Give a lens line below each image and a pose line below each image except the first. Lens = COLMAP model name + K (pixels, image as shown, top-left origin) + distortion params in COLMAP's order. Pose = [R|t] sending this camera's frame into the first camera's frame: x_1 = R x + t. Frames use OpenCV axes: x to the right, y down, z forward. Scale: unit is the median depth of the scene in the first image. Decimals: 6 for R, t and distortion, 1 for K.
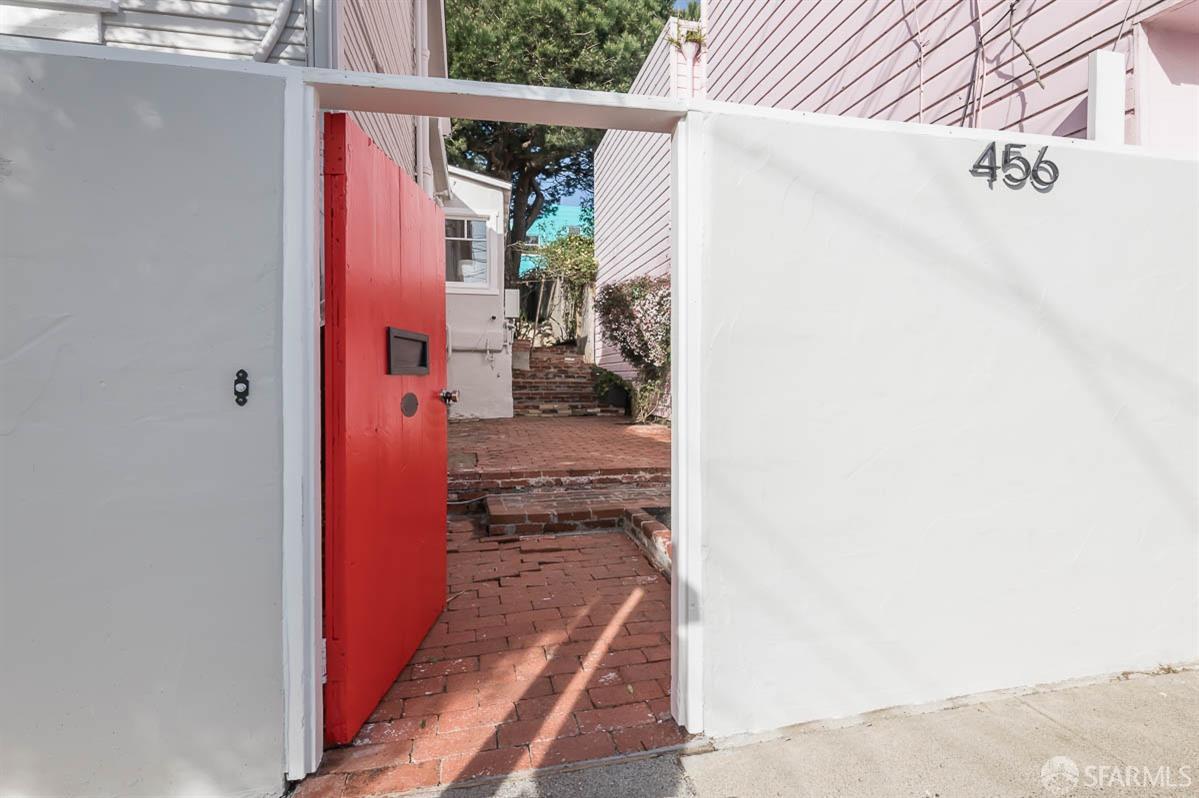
lens RADIAL K [[610.4, 0, 602.8], [0, 610.4, 392.2], [0, 0, 1]] dist [-0.026125, 0.000063]
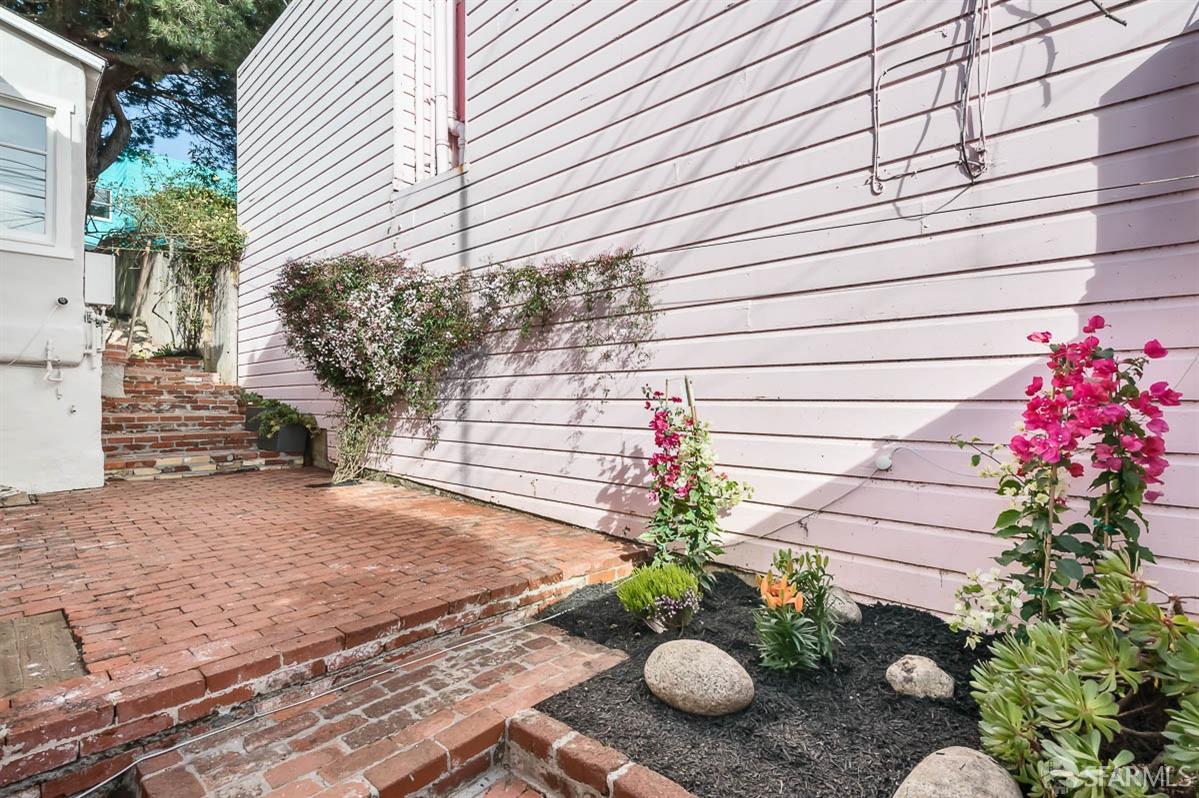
lens RADIAL K [[672.8, 0, 597.9], [0, 672.8, 400.2], [0, 0, 1]] dist [0.004358, -0.007489]
pose [[0.853856, 0.002560, 0.520503, -0.076469], [0.009301, 0.999753, -0.020176, -0.017995], [-0.520426, 0.022068, 0.853621, 0.233100]]
